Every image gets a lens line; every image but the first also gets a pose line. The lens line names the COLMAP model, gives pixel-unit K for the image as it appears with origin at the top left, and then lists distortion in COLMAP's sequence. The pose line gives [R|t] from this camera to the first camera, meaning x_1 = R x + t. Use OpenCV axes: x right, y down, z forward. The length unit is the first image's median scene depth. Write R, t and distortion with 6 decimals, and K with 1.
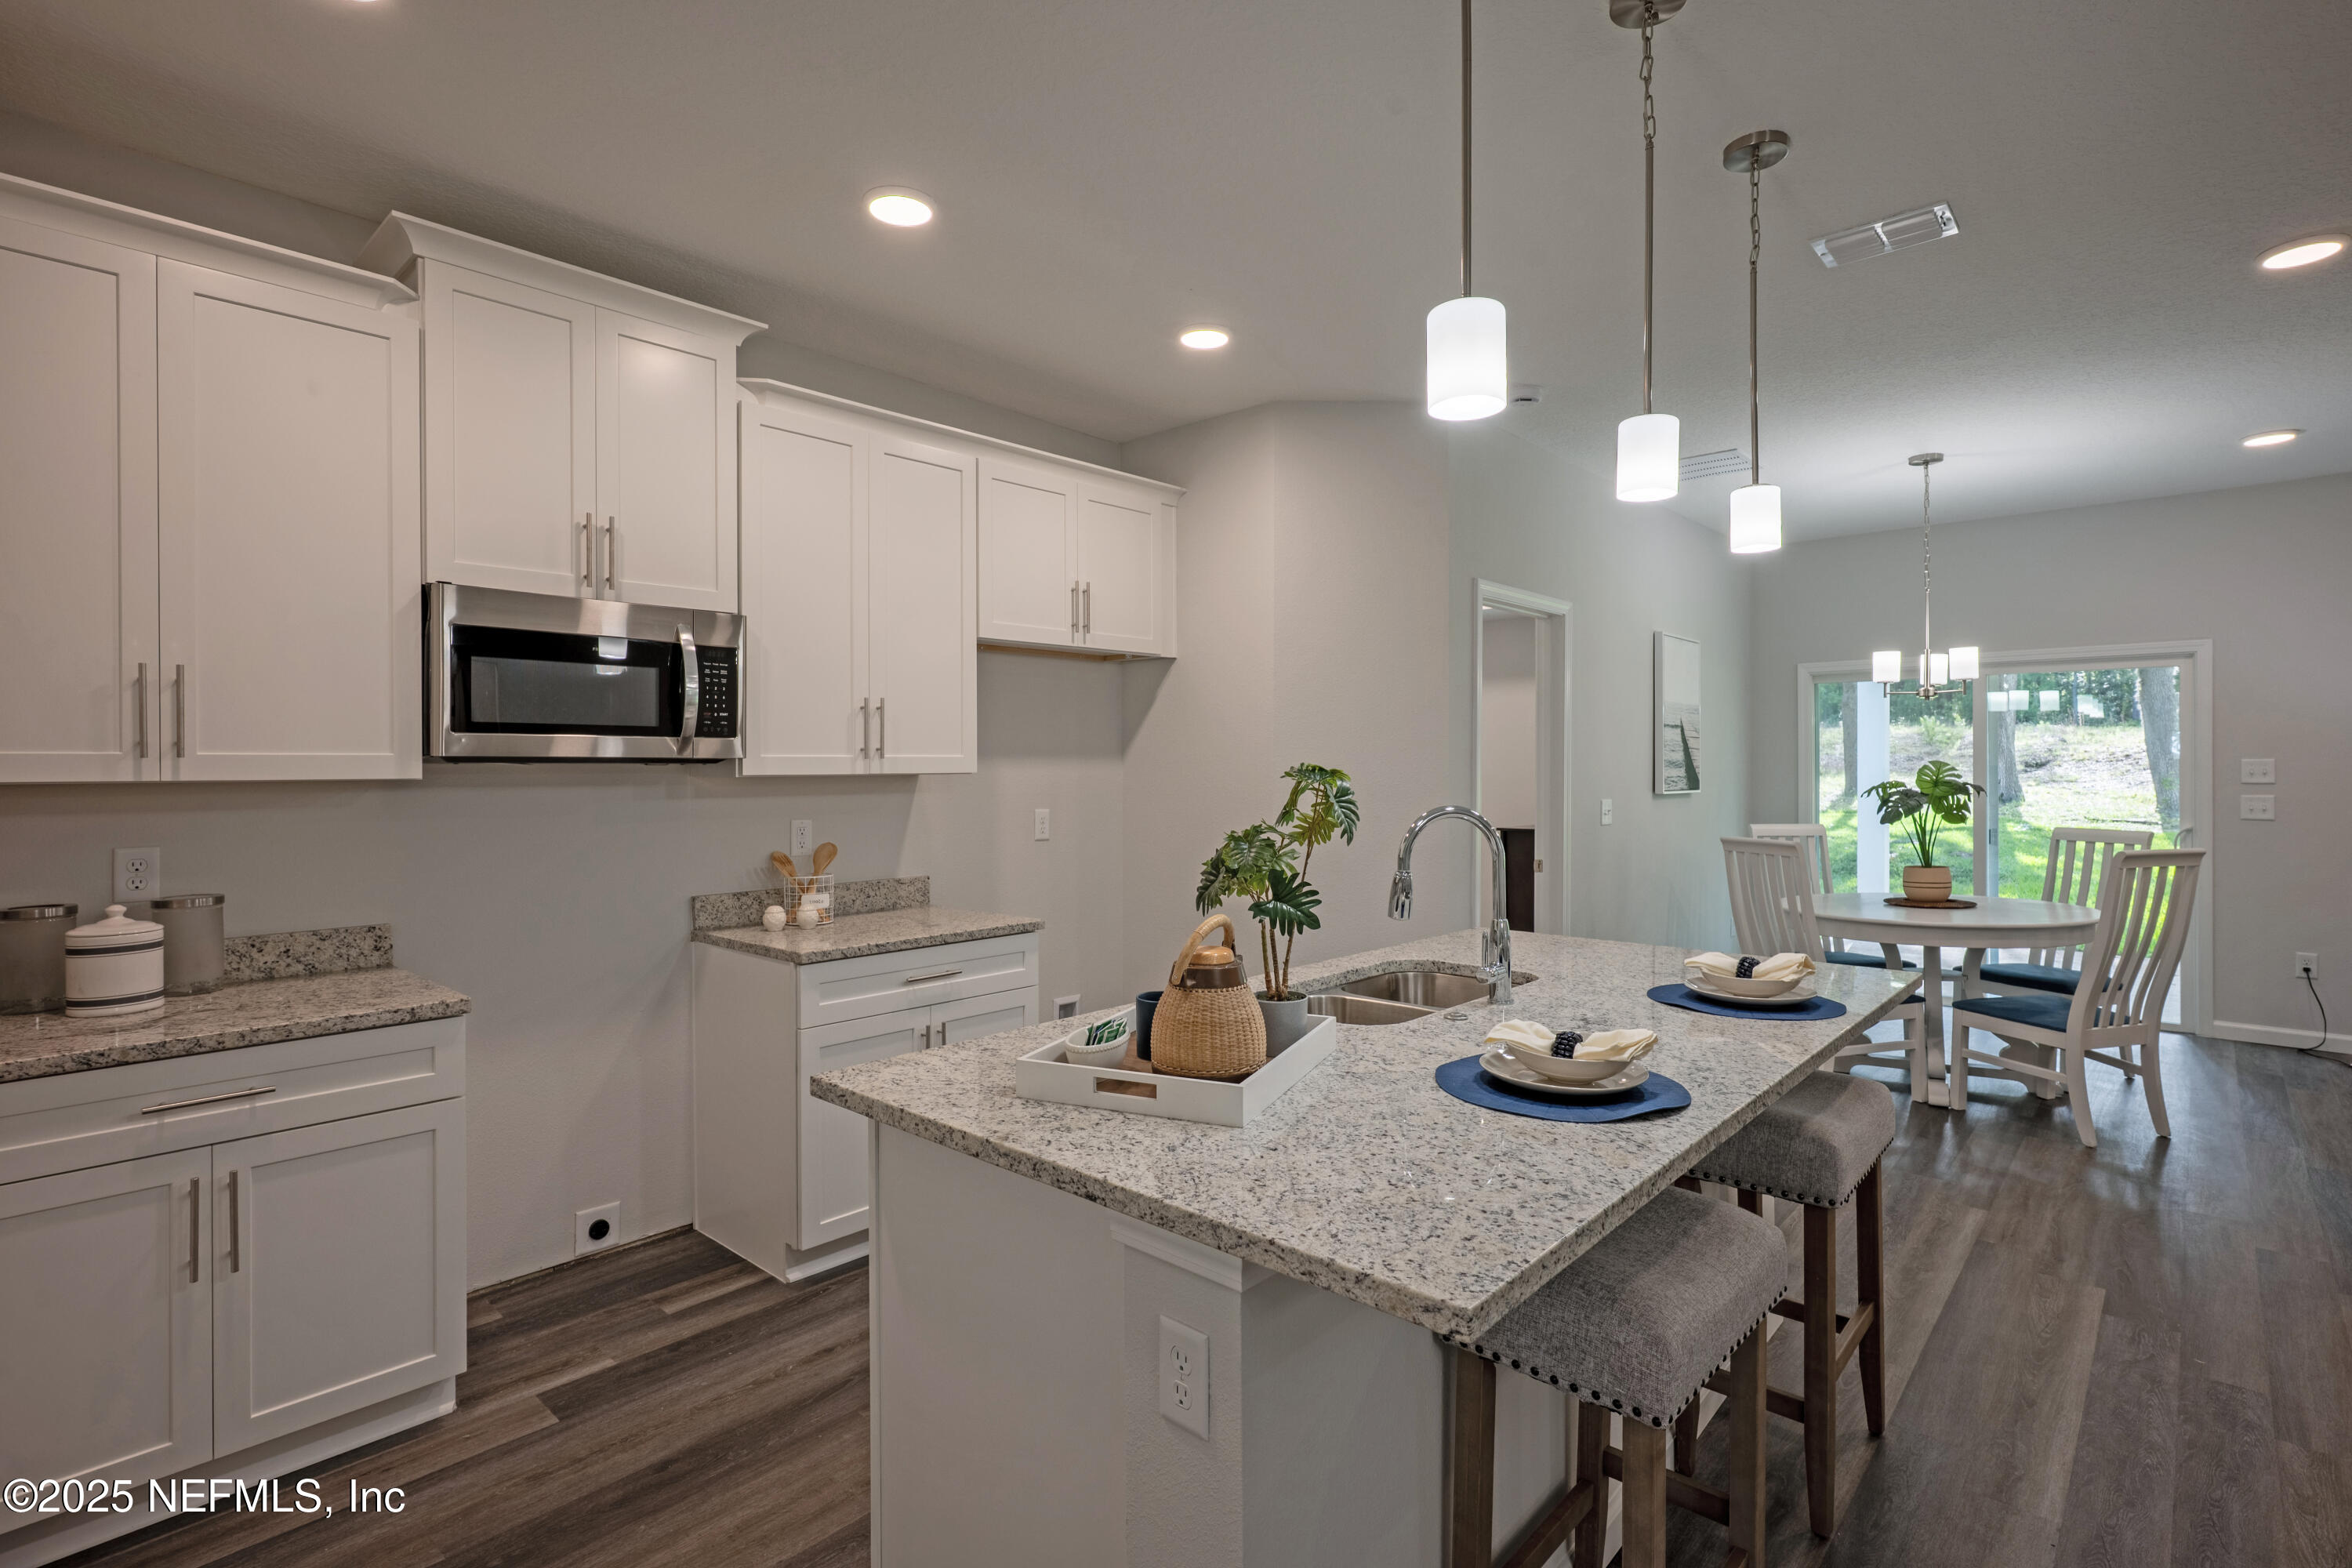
lens RADIAL K [[1137.4, 0, 1160.5], [0, 1137.4, 781.8], [0, 0, 1]] dist [-0.000981, 0.001247]
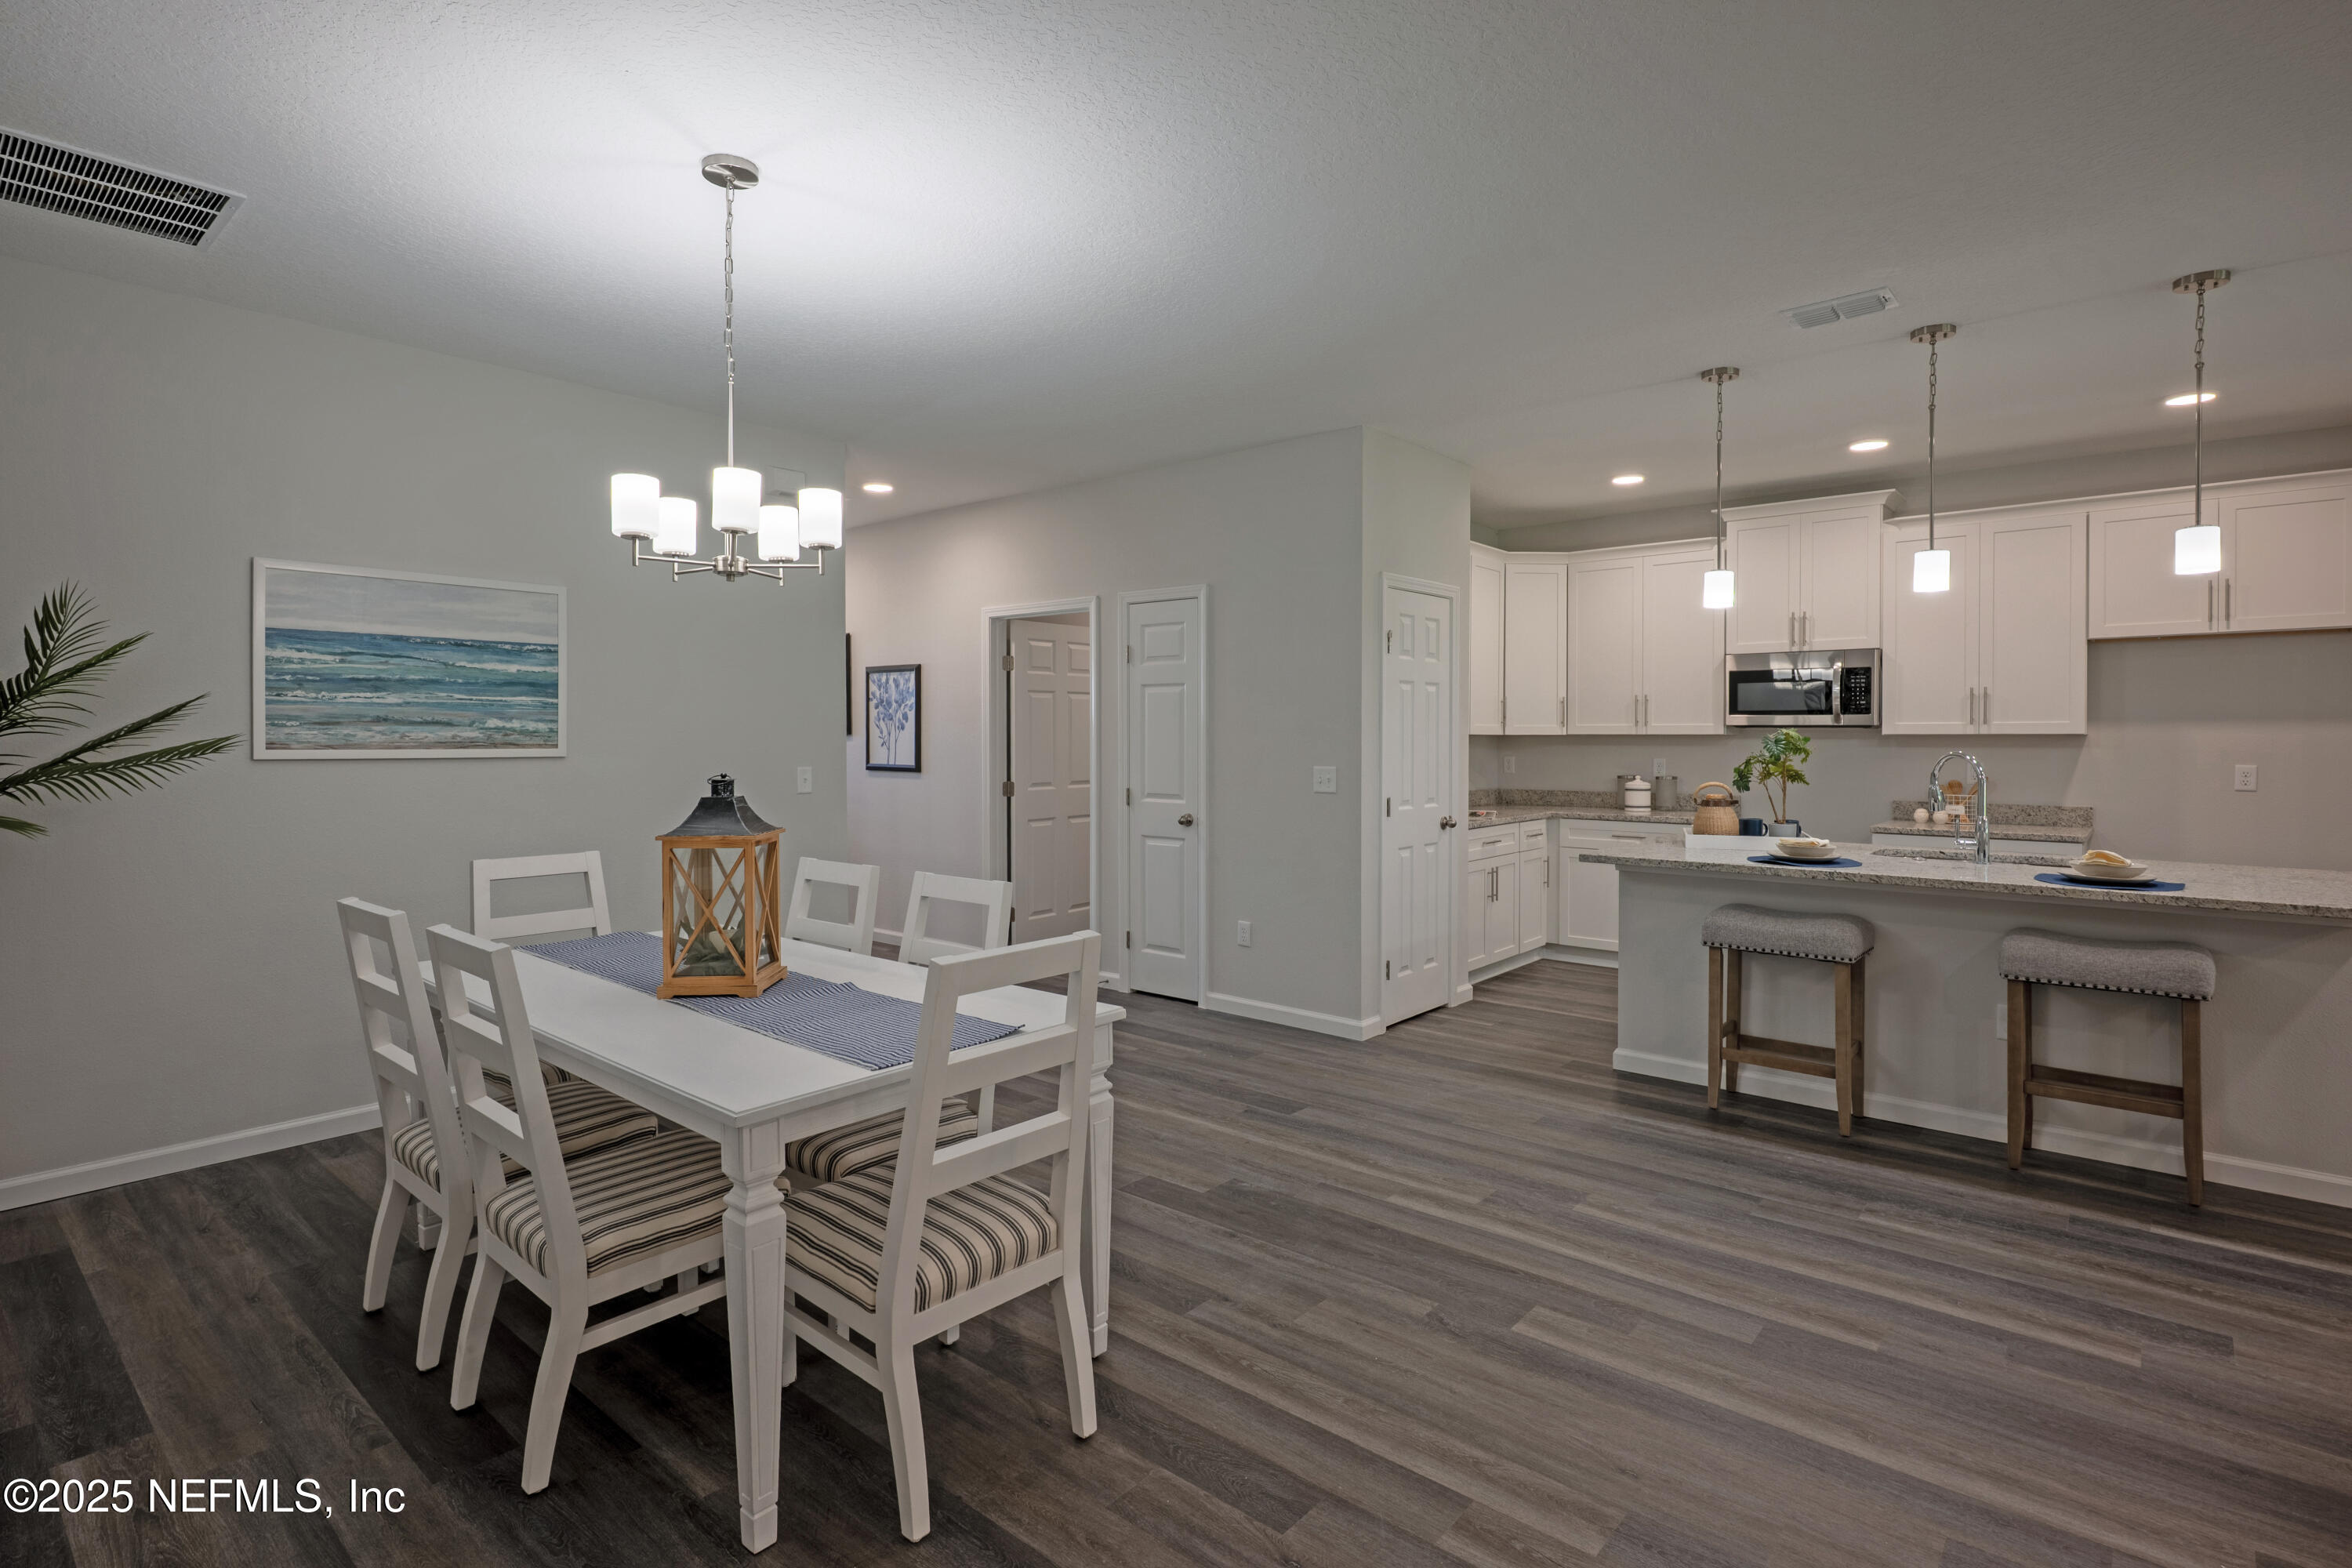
lens RADIAL K [[1169.8, 0, 1175.9], [0, 1169.8, 773.3], [0, 0, 1]] dist [-0.003933, -0.000057]
pose [[0.022479, 0.041158, -0.998900, 1.810314], [-0.011923, 0.999092, 0.040898, -0.006854], [0.999676, 0.010991, 0.022949, -0.239127]]
